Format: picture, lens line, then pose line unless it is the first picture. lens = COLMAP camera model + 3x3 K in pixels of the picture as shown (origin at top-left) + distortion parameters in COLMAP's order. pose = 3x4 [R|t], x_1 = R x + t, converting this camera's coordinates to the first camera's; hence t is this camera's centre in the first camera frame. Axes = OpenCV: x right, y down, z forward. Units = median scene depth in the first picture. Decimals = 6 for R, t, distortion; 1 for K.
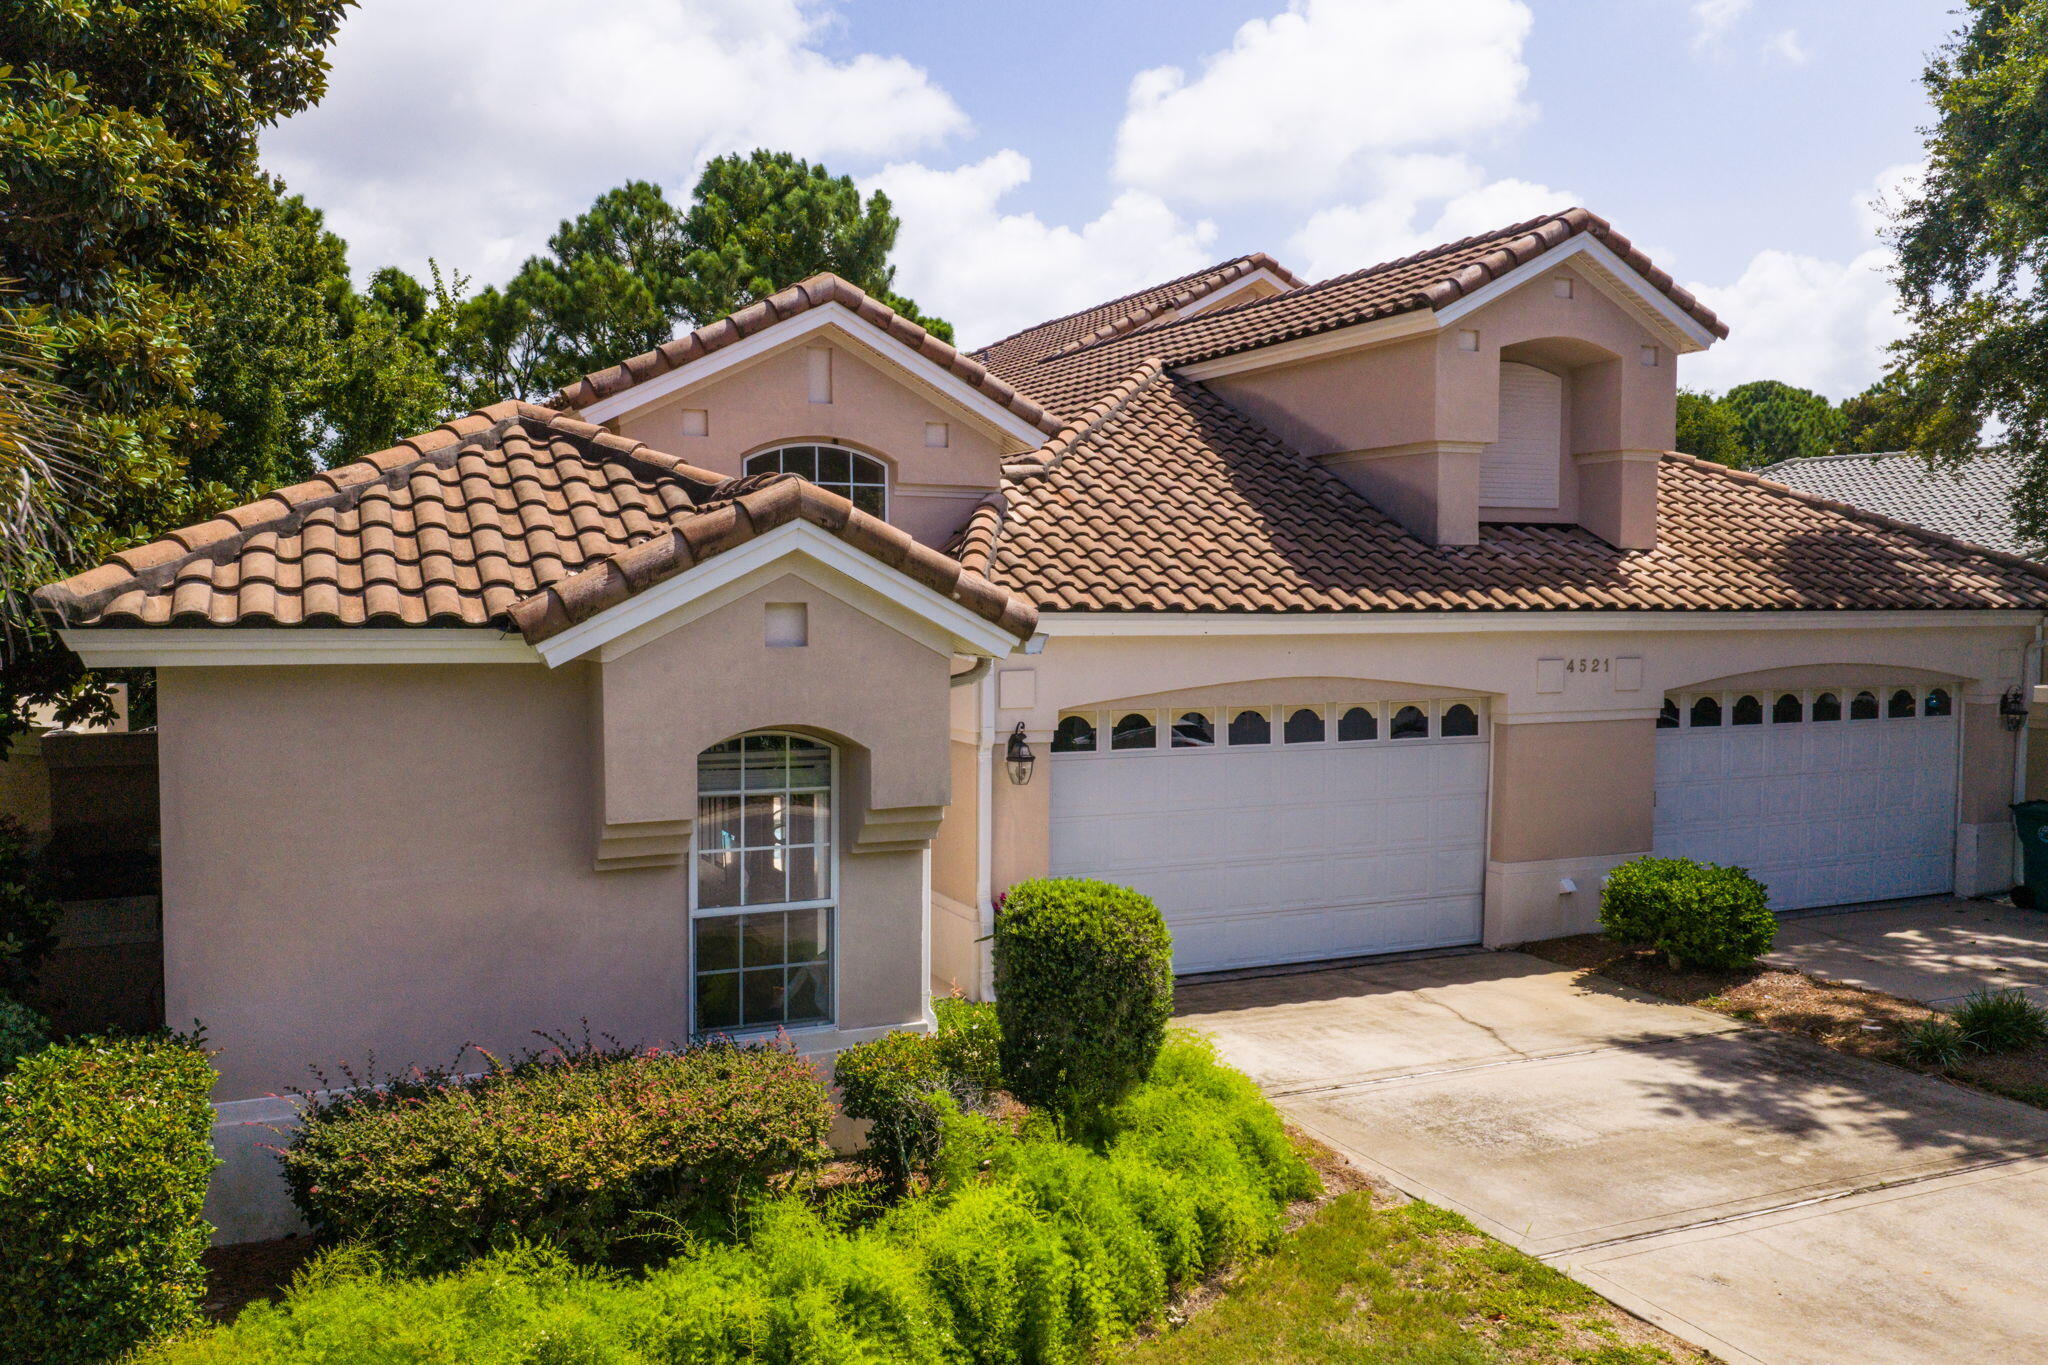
lens RADIAL K [[1691.4, 0, 1024.0], [0, 1691.4, 682.5], [0, 0, 1]] dist [0.027578, -0.041033]
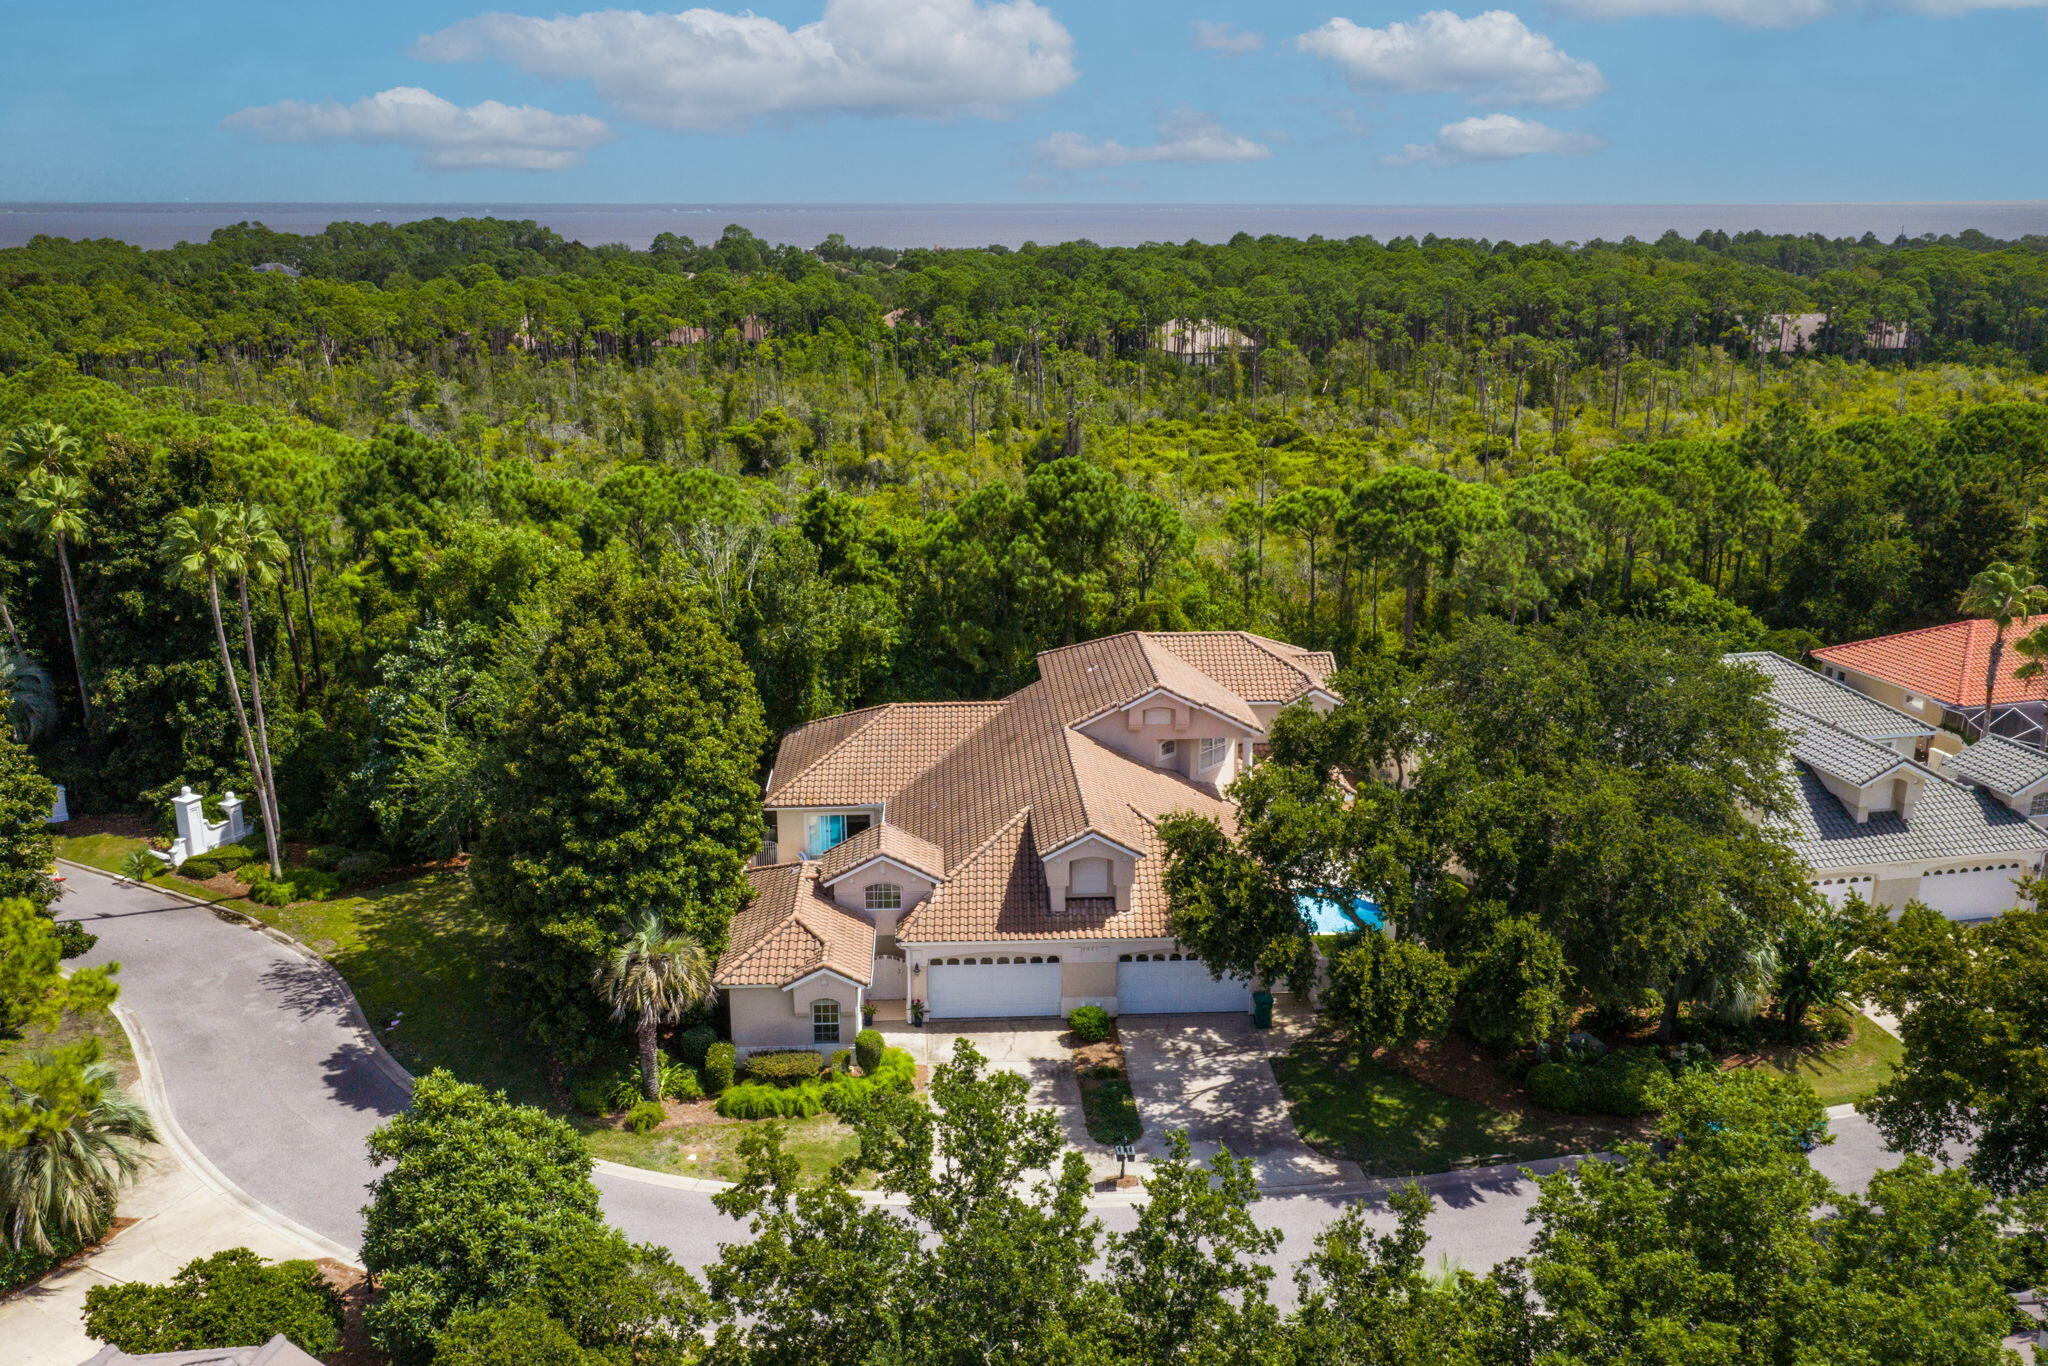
lens RADIAL K [[1724.9, 0, 1022.8], [0, 1724.9, 685.9], [0, 0, 1]] dist [0.041530, -0.084217]
pose [[0.925485, 0.093884, -0.366966, 1.688708], [-0.014181, 0.976706, 0.214113, -1.515920], [0.378519, -0.192955, 0.905258, -2.574752]]
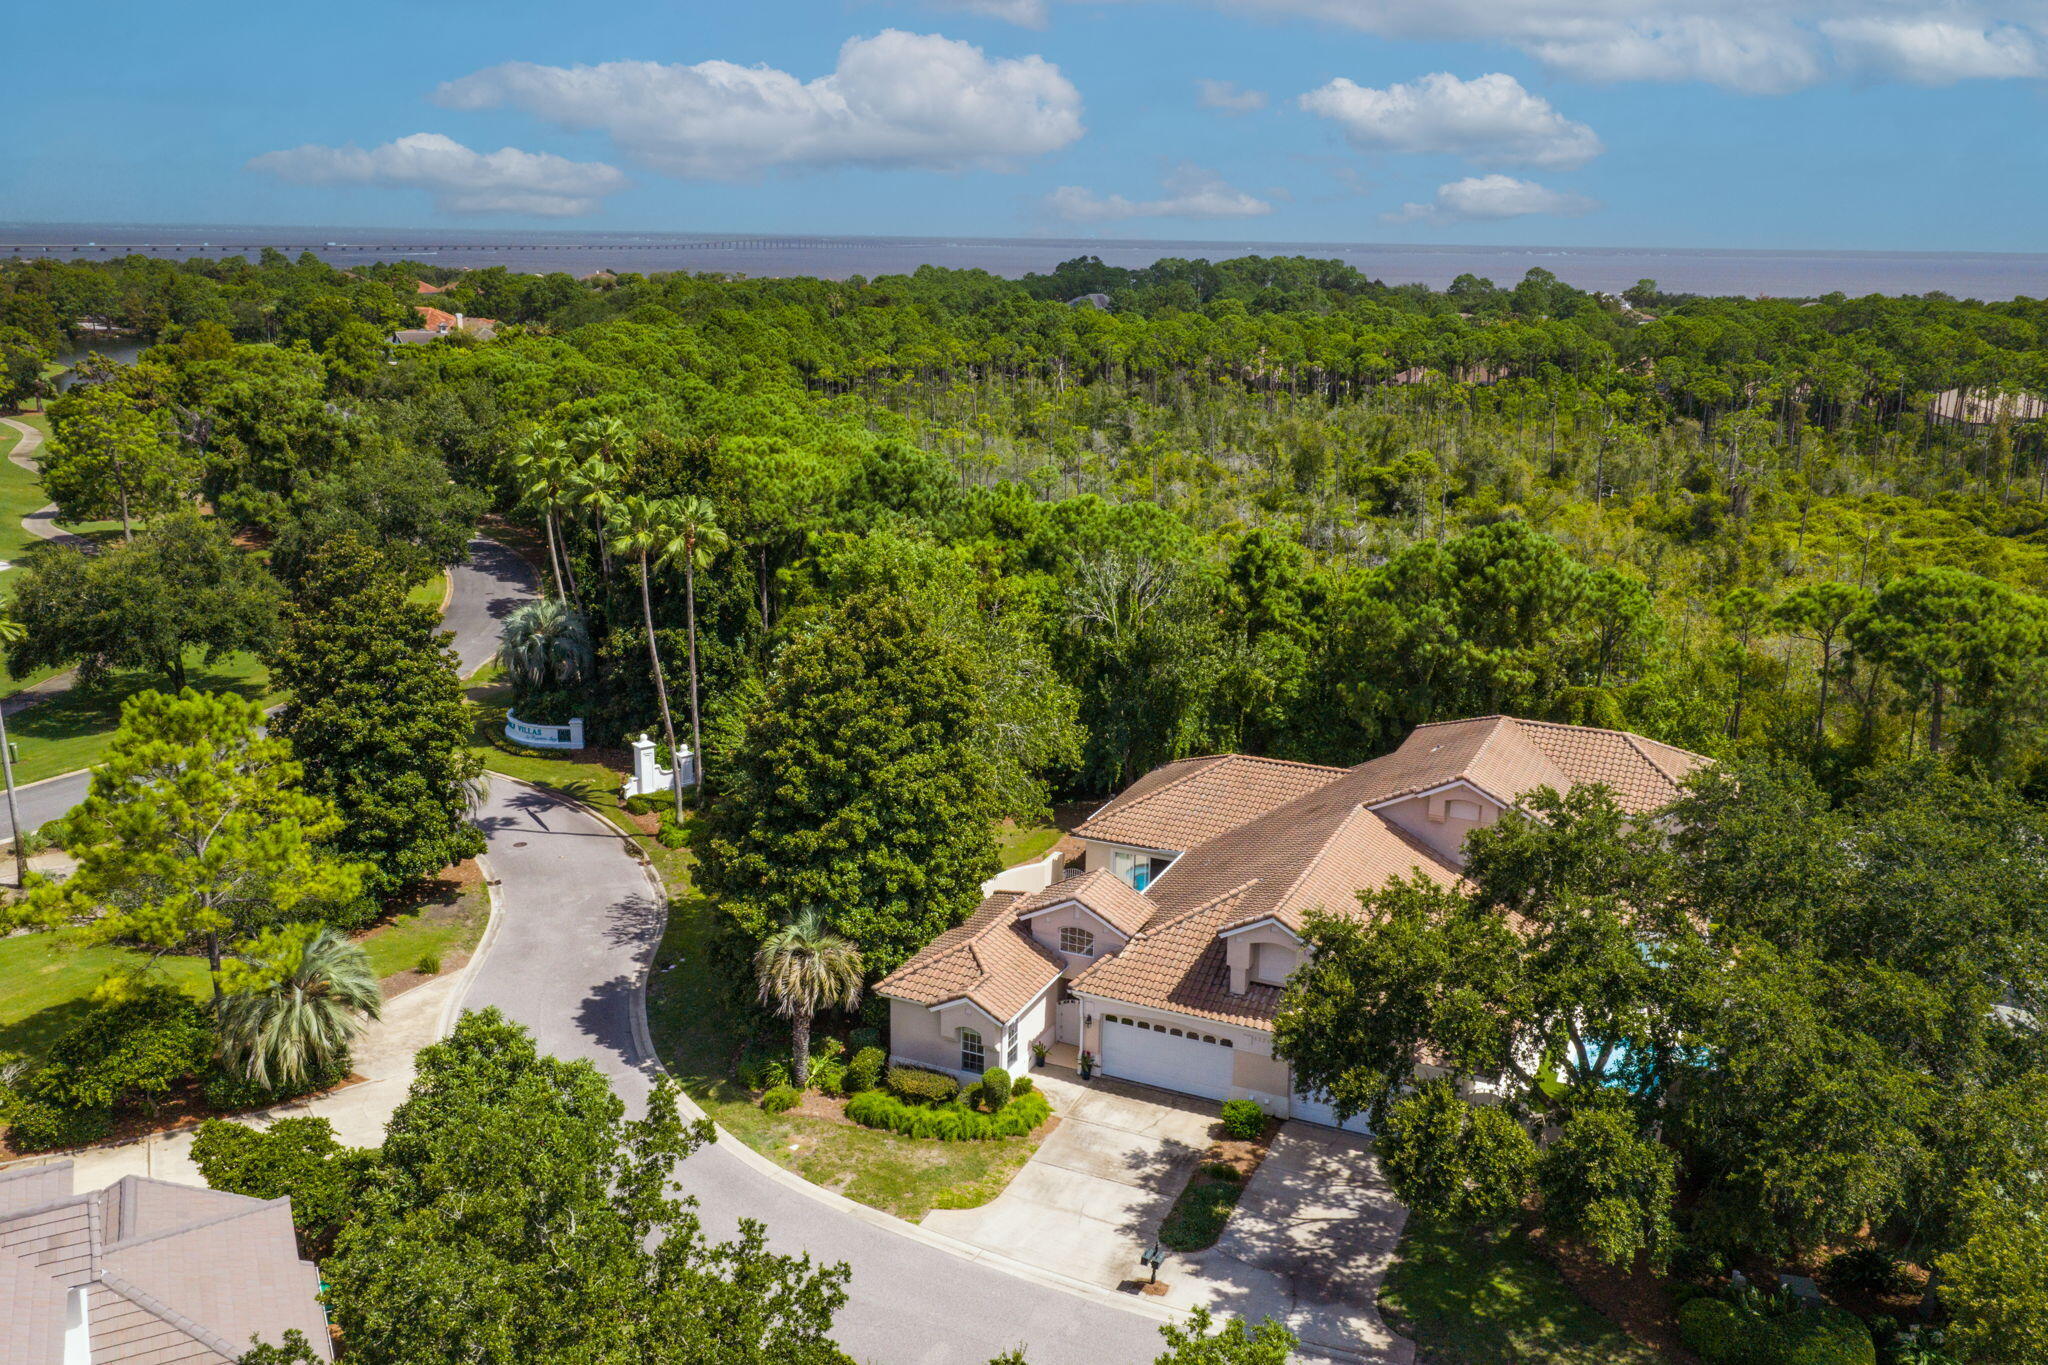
lens RADIAL K [[1691.4, 0, 1024.0], [0, 1691.4, 682.5], [0, 0, 1]] dist [0.027578, -0.041033]
pose [[0.648503, 0.195154, -0.735771, 2.674339], [-0.053863, 0.975919, 0.211376, -1.572728], [0.759304, -0.097447, 0.643398, -1.653460]]
